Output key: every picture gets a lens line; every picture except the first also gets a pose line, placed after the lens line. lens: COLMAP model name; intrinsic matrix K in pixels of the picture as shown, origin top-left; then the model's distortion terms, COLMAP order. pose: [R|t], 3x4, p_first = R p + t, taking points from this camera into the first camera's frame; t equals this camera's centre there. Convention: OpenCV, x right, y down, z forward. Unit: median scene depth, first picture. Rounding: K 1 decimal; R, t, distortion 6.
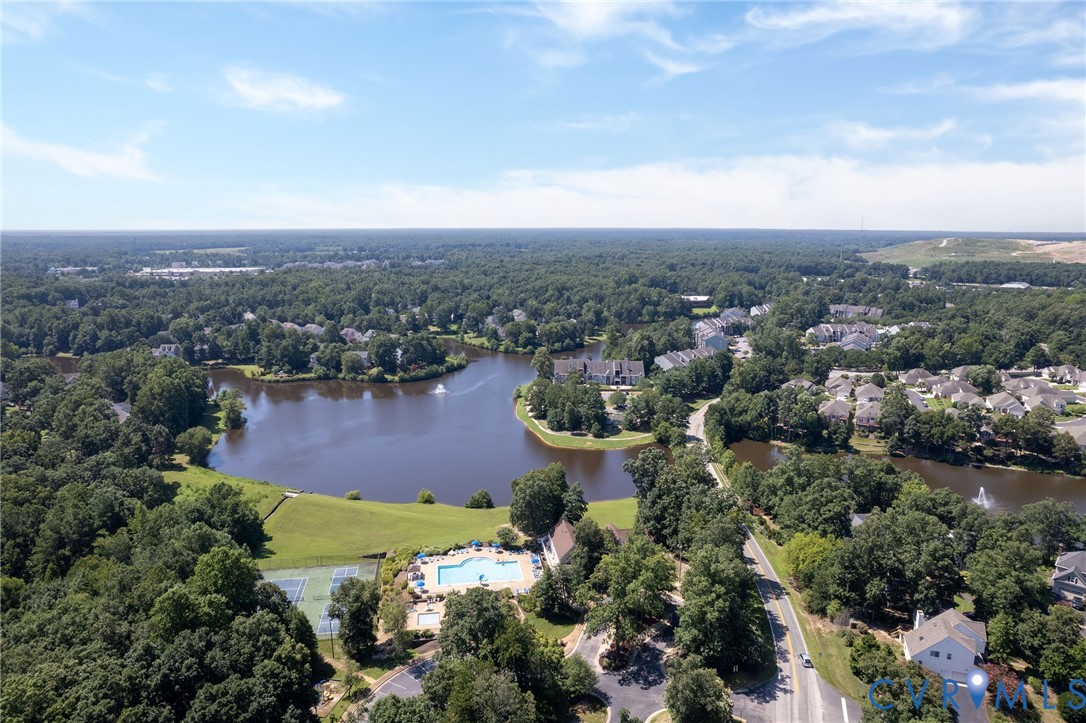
lens RADIAL K [[698.9, 0, 543.0], [0, 698.9, 361.5], [0, 0, 1]] dist [-0.090007, 0.086428]
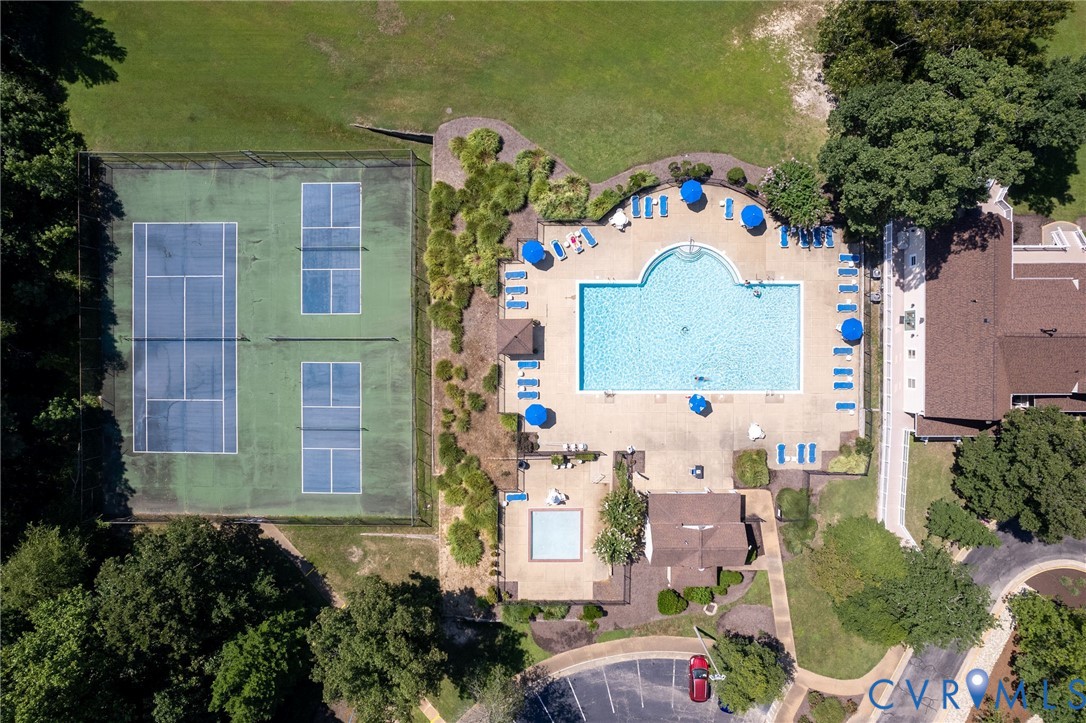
lens RADIAL K [[698.9, 0, 543.0], [0, 698.9, 361.5], [0, 0, 1]] dist [-0.090007, 0.086428]
pose [[0.989239, 0.146292, -0.002184, -0.096317], [-0.024501, 0.180361, 0.983295, -0.030644], [0.144242, -0.972661, 0.182004, 0.525710]]
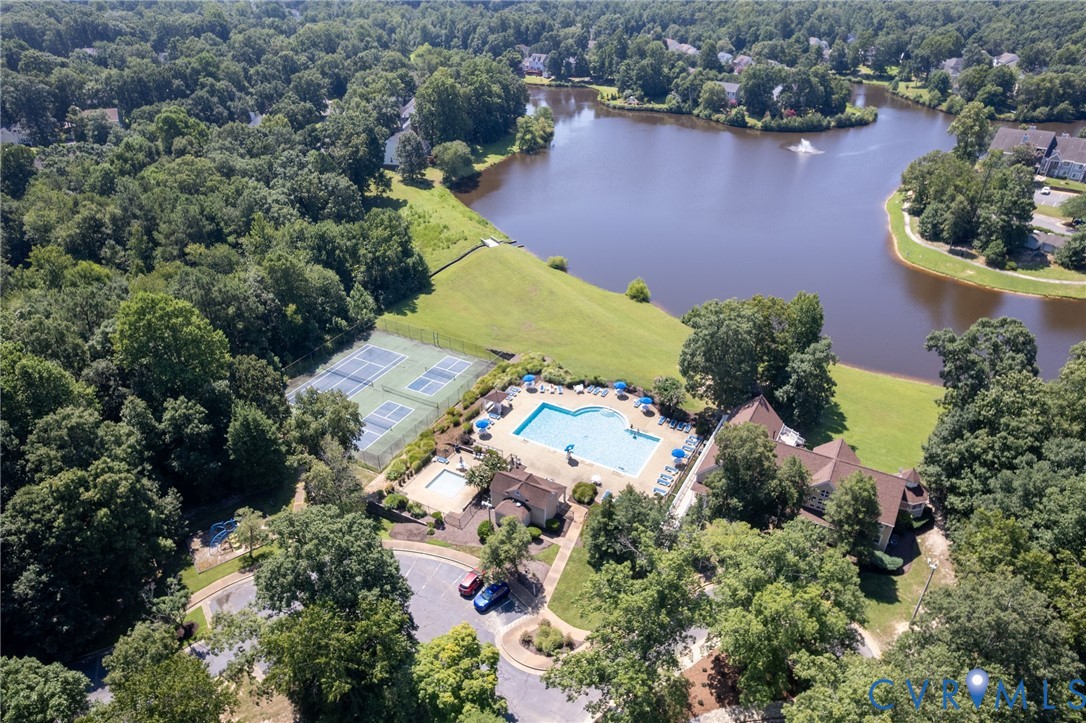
lens RADIAL K [[698.9, 0, 543.0], [0, 698.9, 361.5], [0, 0, 1]] dist [-0.090007, 0.086428]
pose [[0.789533, 0.314614, -0.526930, 0.103345], [-0.116526, 0.919833, 0.374606, 0.011484], [0.602544, -0.234363, 0.762899, 0.304992]]
